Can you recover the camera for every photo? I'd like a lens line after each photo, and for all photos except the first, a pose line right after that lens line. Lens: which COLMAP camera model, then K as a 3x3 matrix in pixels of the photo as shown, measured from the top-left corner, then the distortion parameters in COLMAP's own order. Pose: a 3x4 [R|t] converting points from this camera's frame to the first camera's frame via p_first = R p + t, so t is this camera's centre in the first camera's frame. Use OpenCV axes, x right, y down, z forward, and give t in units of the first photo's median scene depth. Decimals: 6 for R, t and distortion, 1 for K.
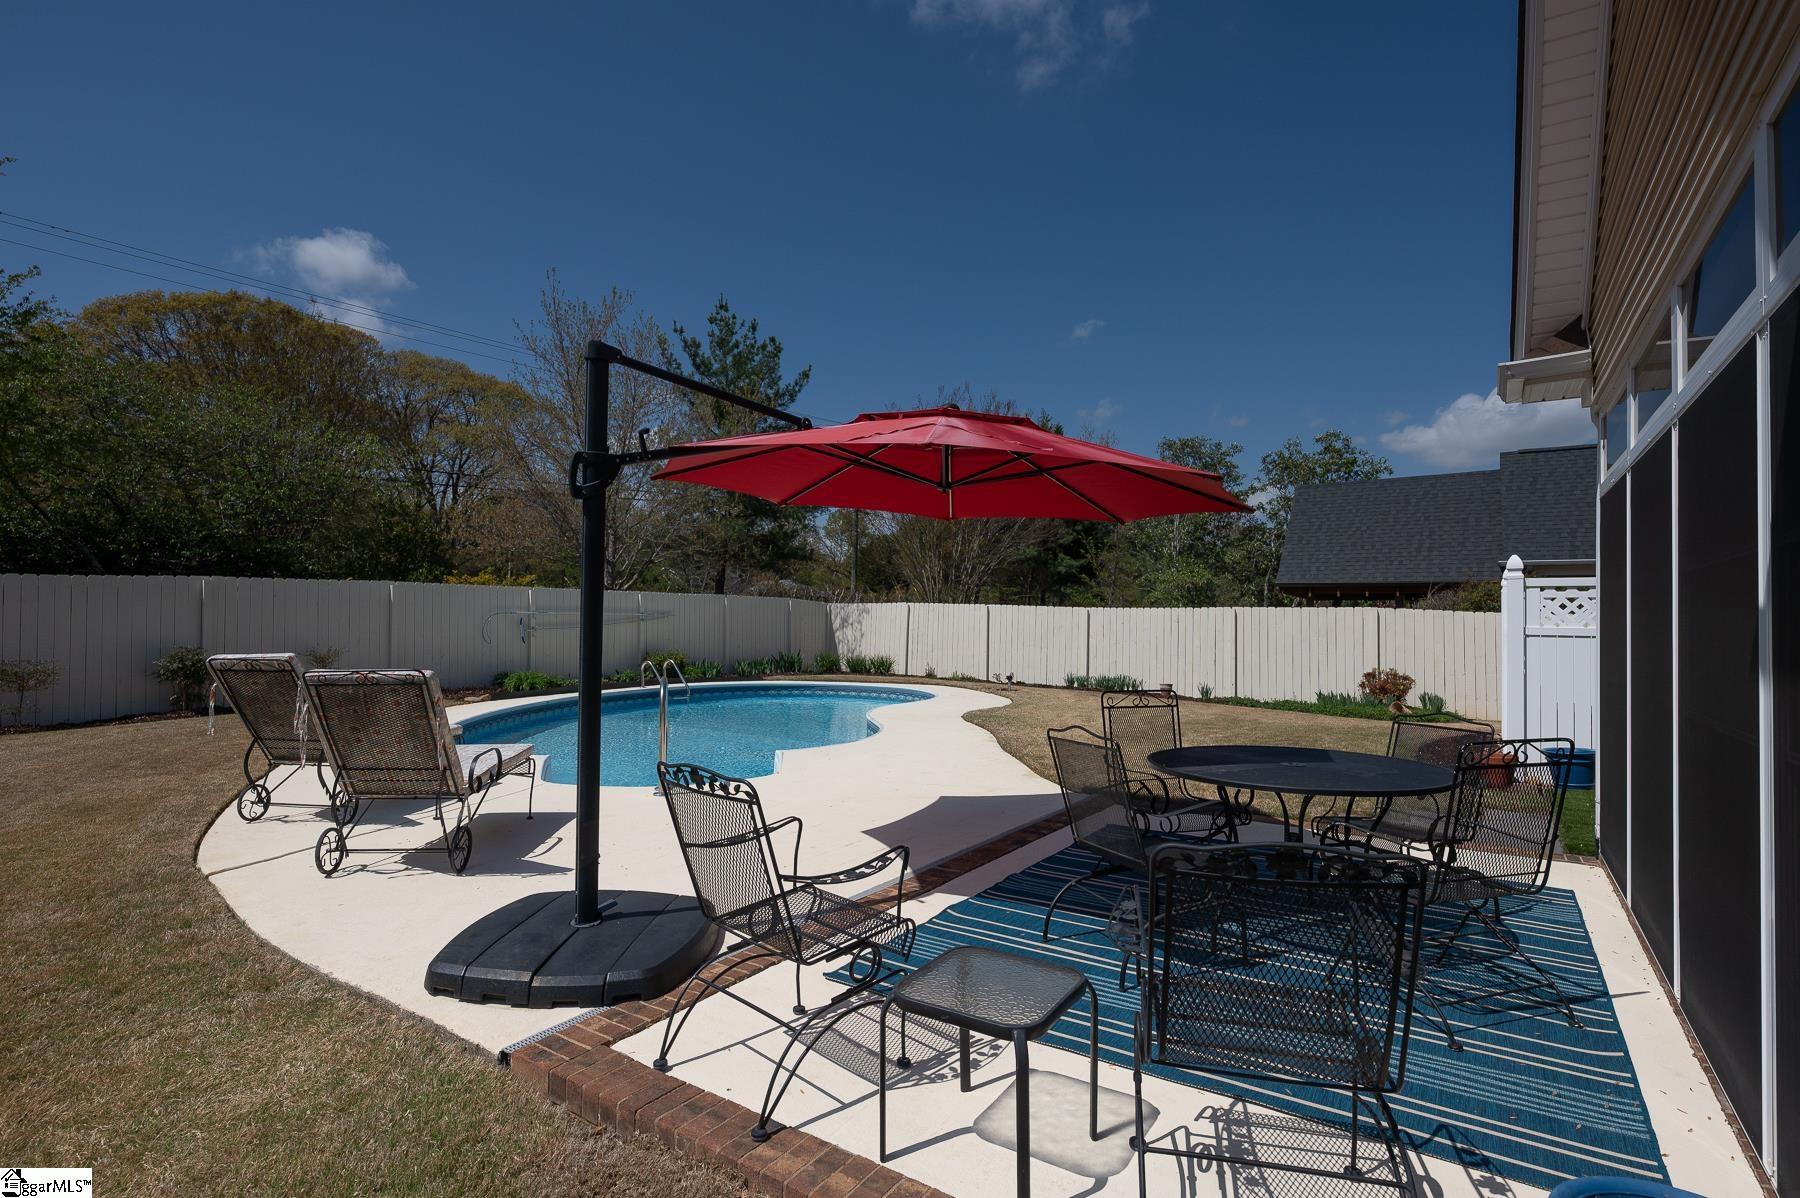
lens RADIAL K [[885.6, 0, 900.0], [0, 885.6, 599.0], [0, 0, 1]] dist [-0.003096, -0.000282]
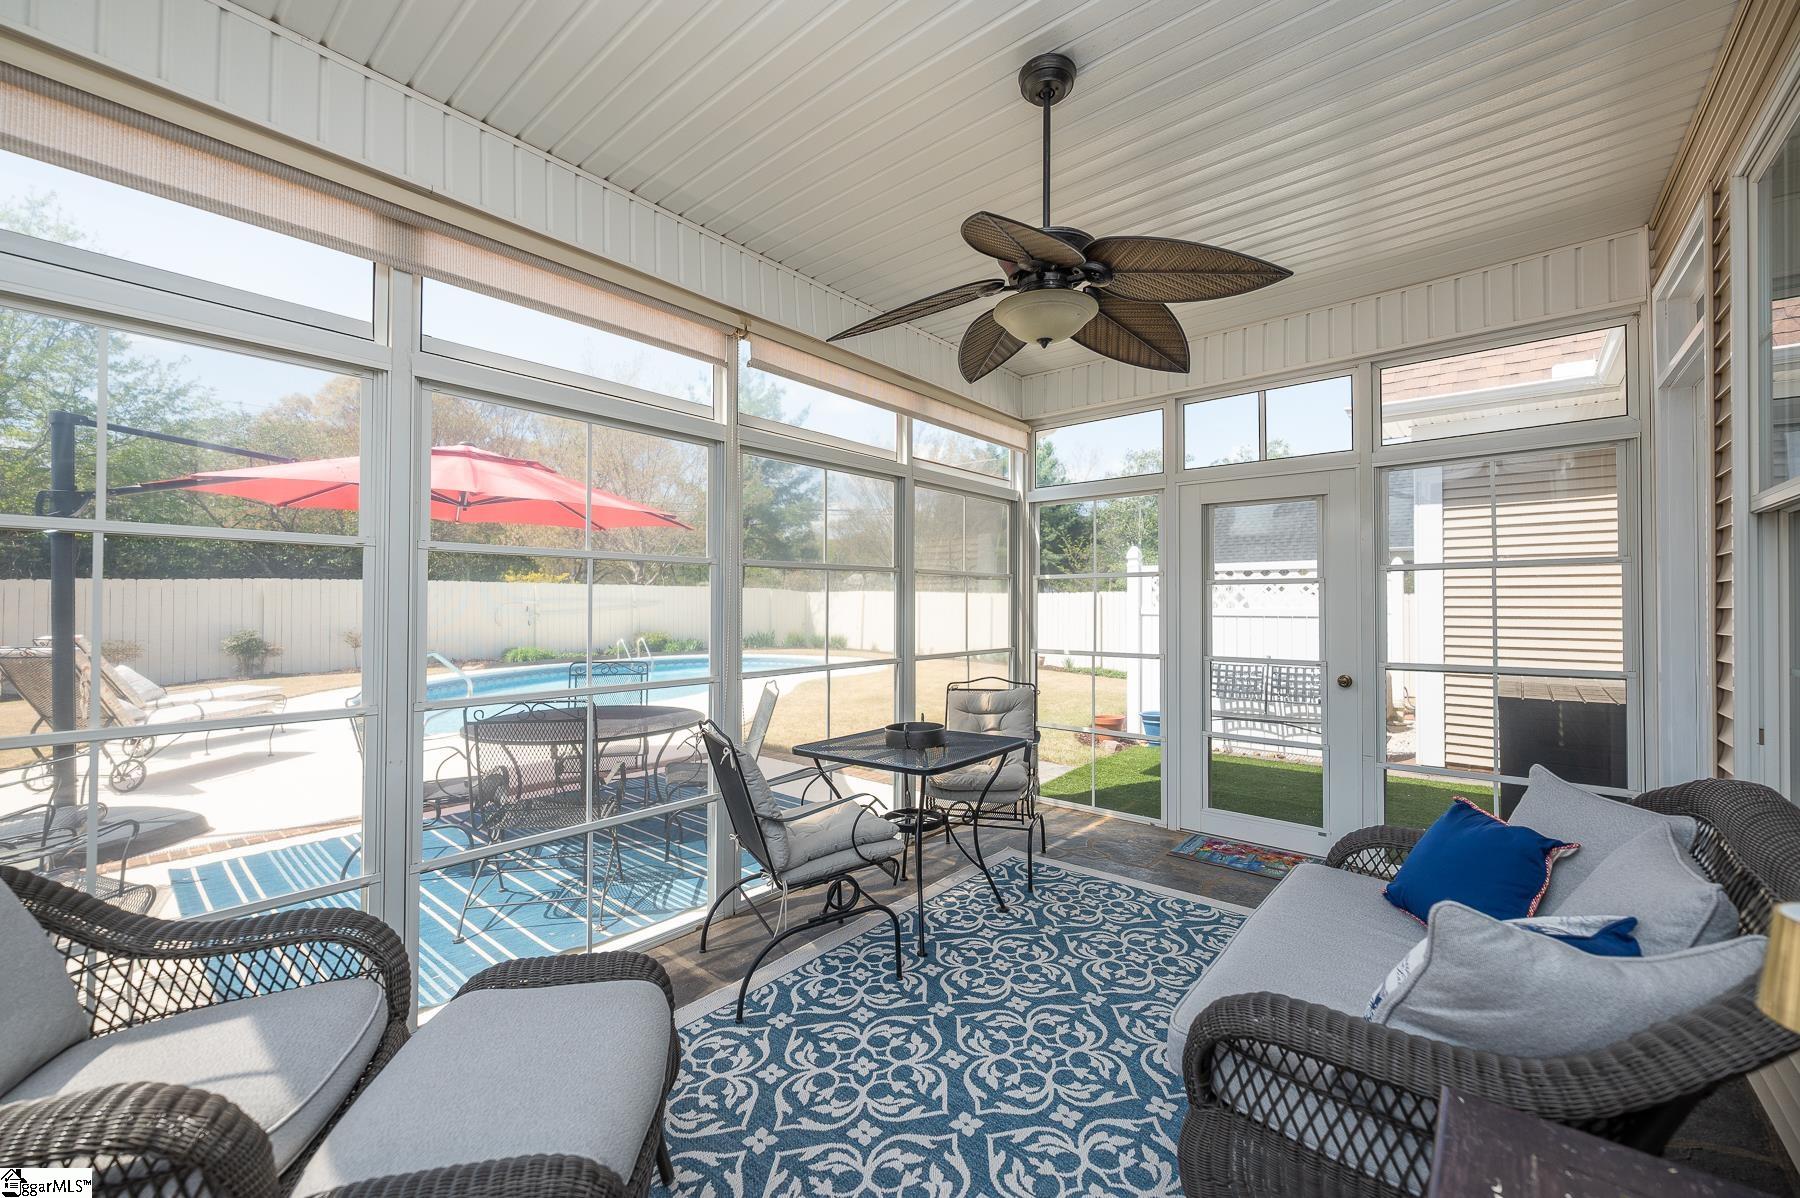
lens RADIAL K [[717.4, 0, 898.9], [0, 717.4, 595.3], [0, 0, 1]] dist [0.000503, 0.000179]
pose [[0.993080, -0.008277, -0.117151, 0.241220], [0.009497, 0.999906, 0.009867, -0.000232], [0.117058, -0.010911, 0.993065, 0.006890]]
